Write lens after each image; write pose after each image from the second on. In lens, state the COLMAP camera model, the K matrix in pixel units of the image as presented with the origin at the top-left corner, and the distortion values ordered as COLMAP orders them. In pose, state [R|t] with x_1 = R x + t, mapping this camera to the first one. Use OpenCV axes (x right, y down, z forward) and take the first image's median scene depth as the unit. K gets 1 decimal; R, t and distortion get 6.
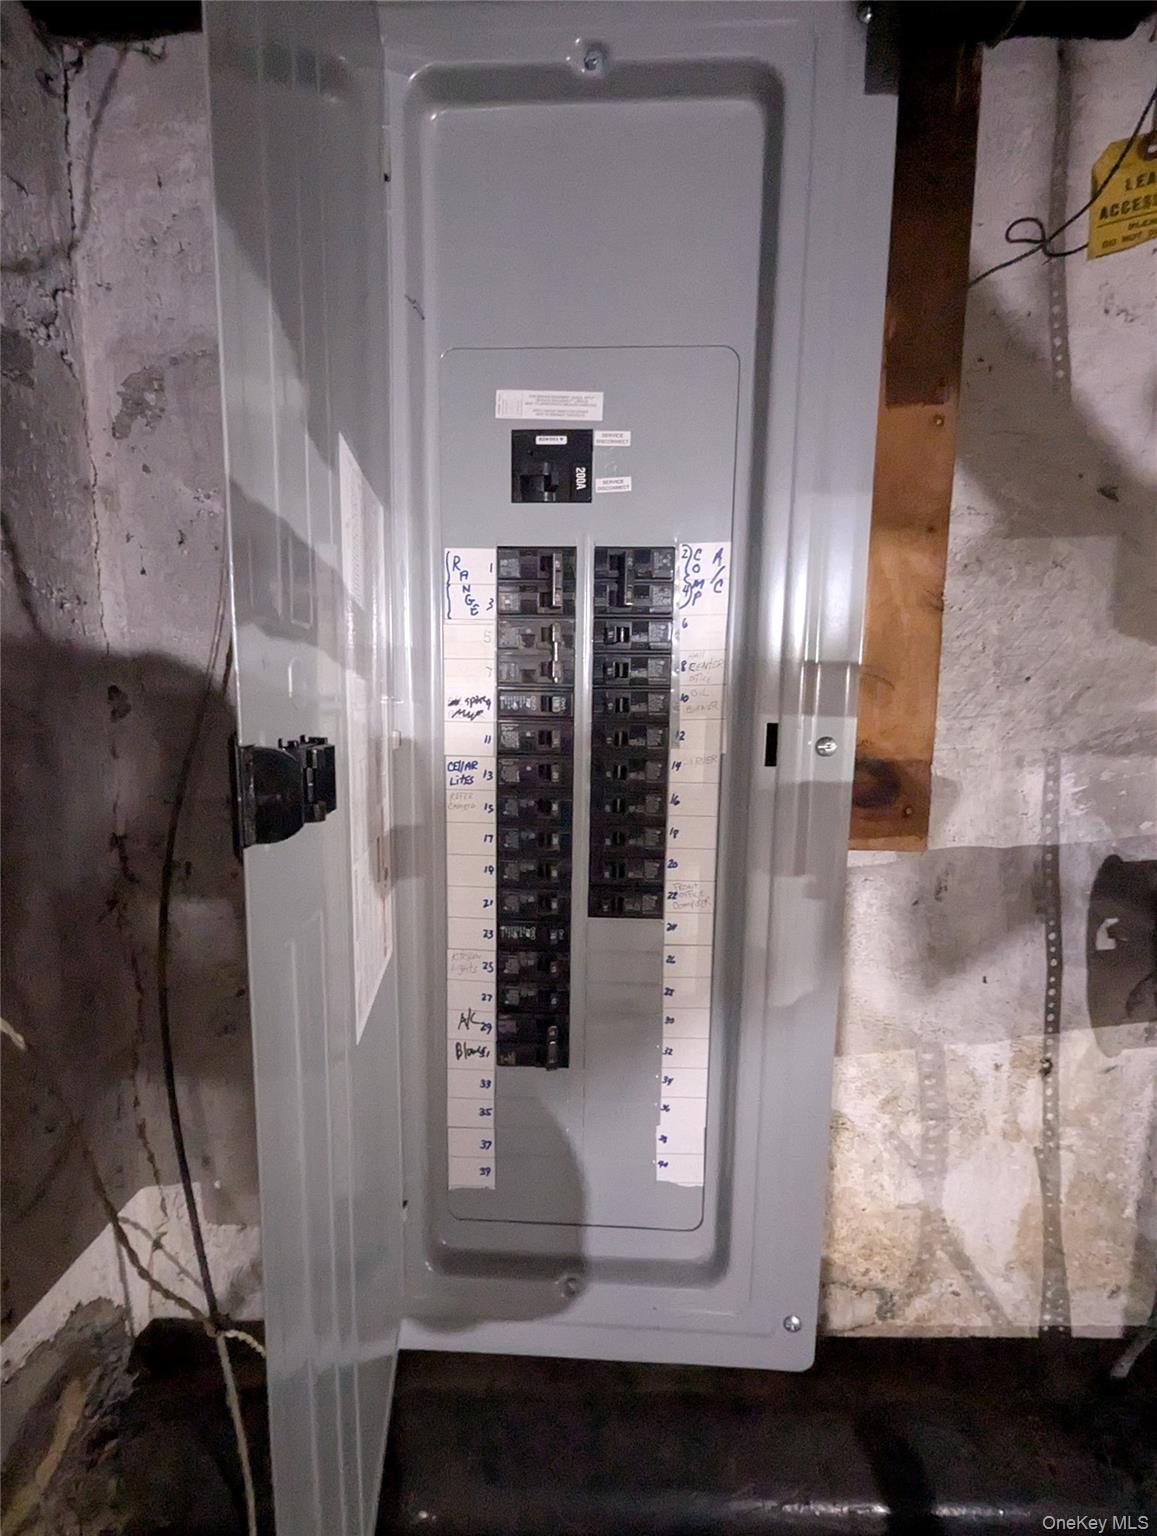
lens RADIAL K [[638.0, 0, 576.4], [0, 638.0, 768.2], [0, 0, 1]] dist [0.002782, -0.003140]
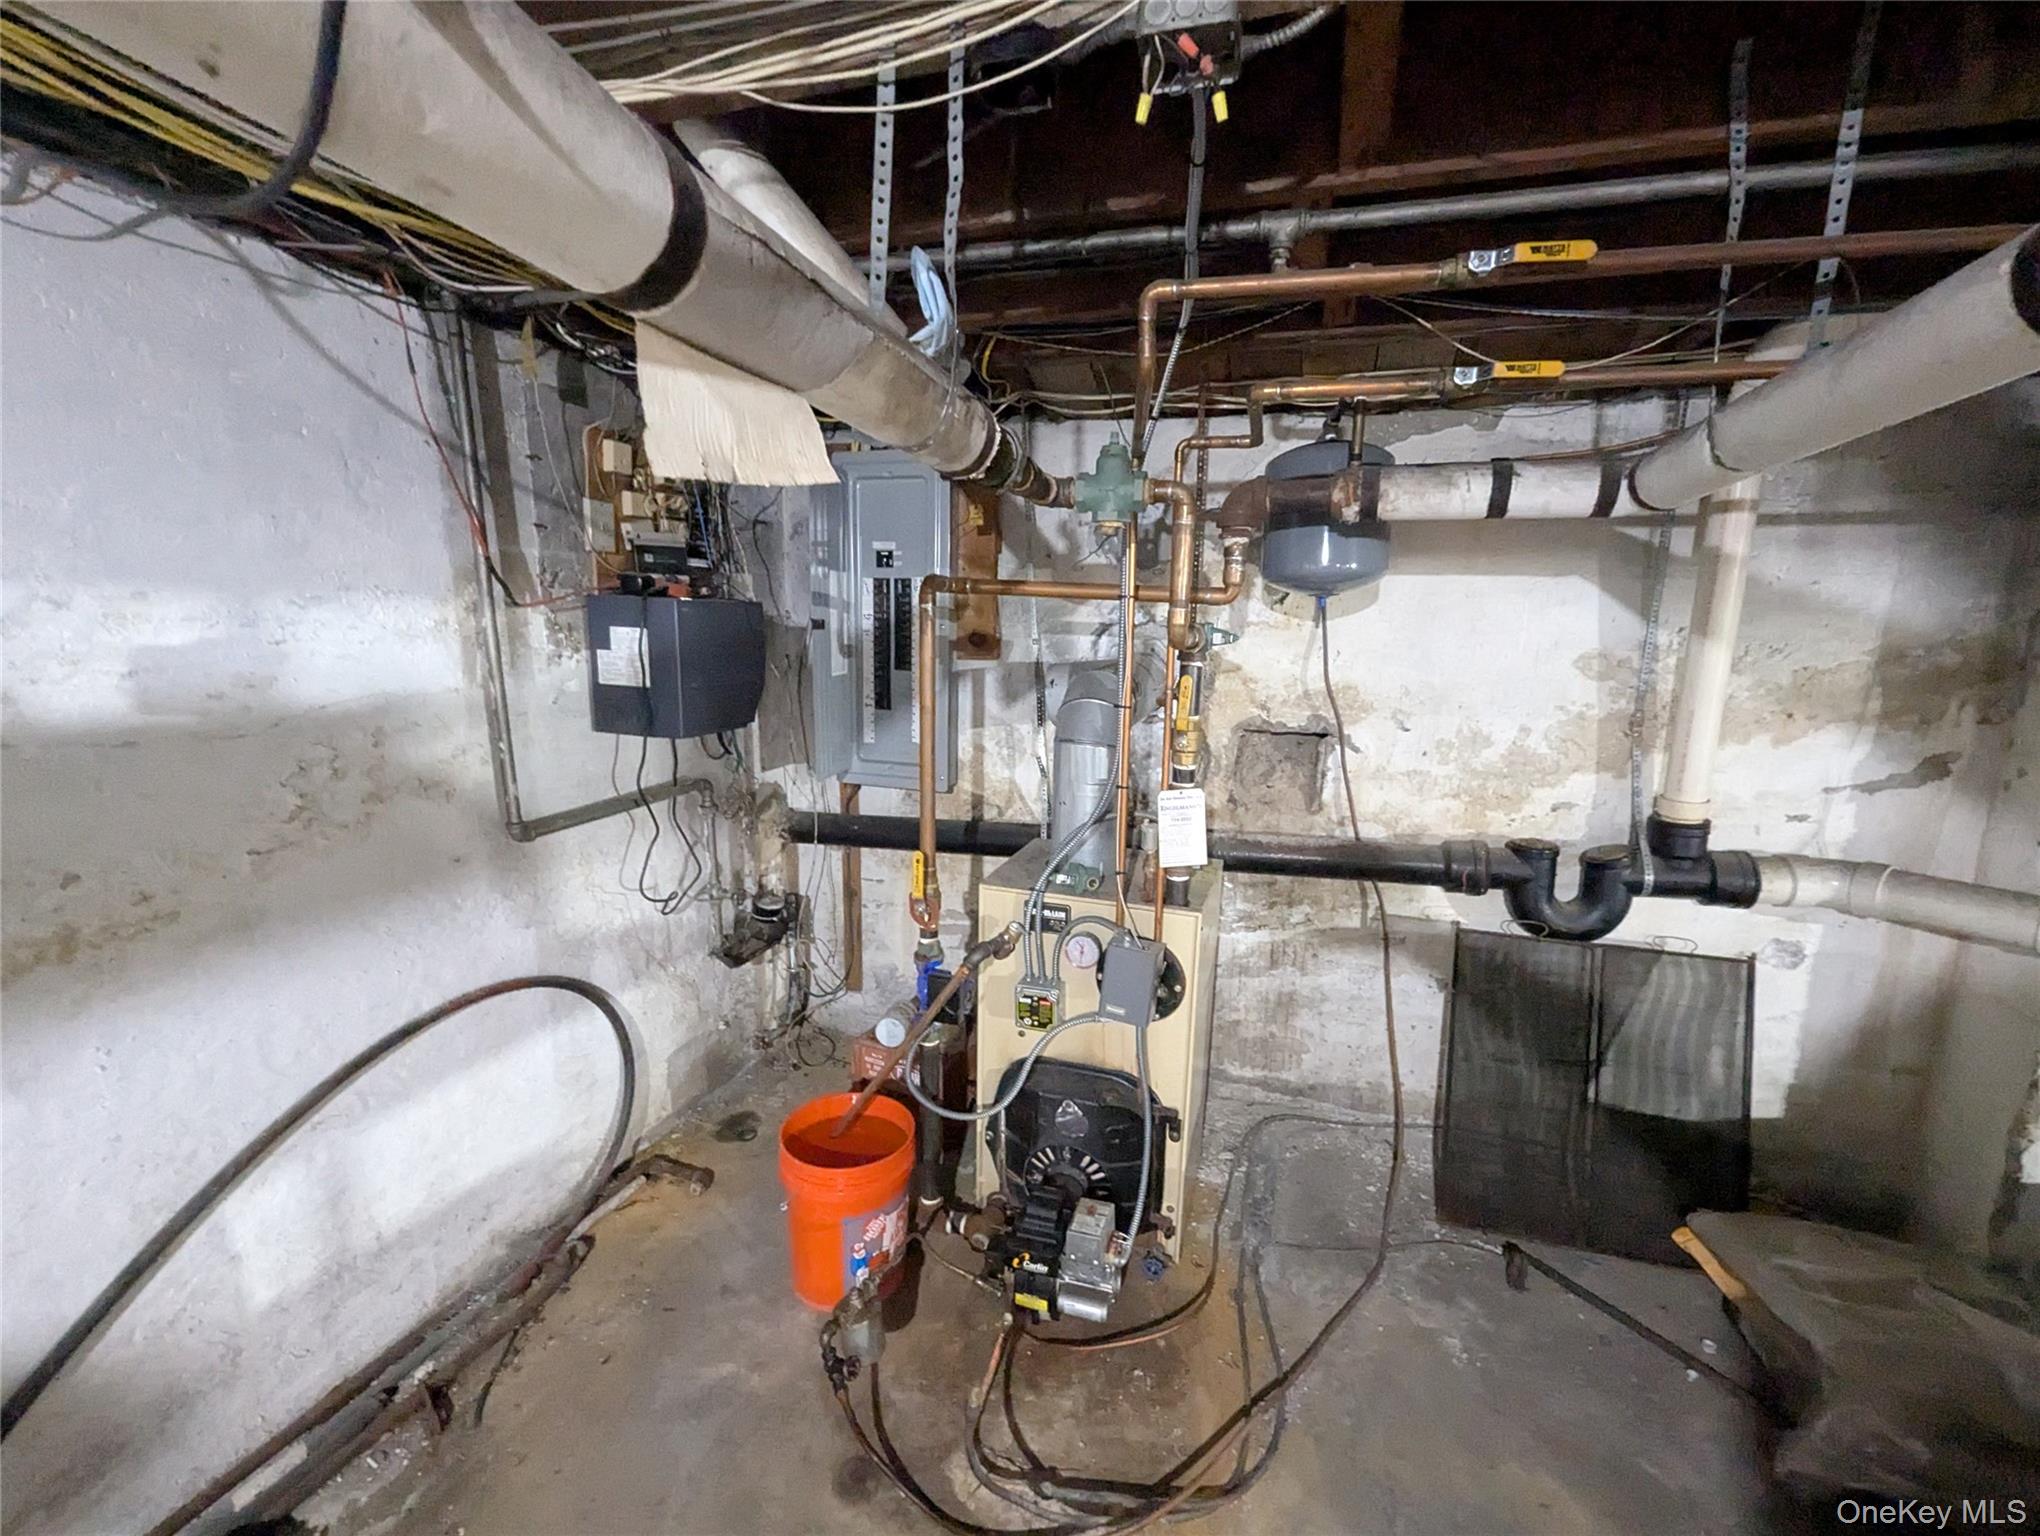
lens RADIAL K [[847.3, 0, 1032.2], [0, 847.3, 766.6], [0, 0, 1]] dist [0.002782, -0.003140]
pose [[0.961087, 0.057872, -0.270116, 2.021837], [-0.041452, 0.996951, 0.066106, 0.393418], [0.273119, -0.052337, 0.960556, -3.402965]]
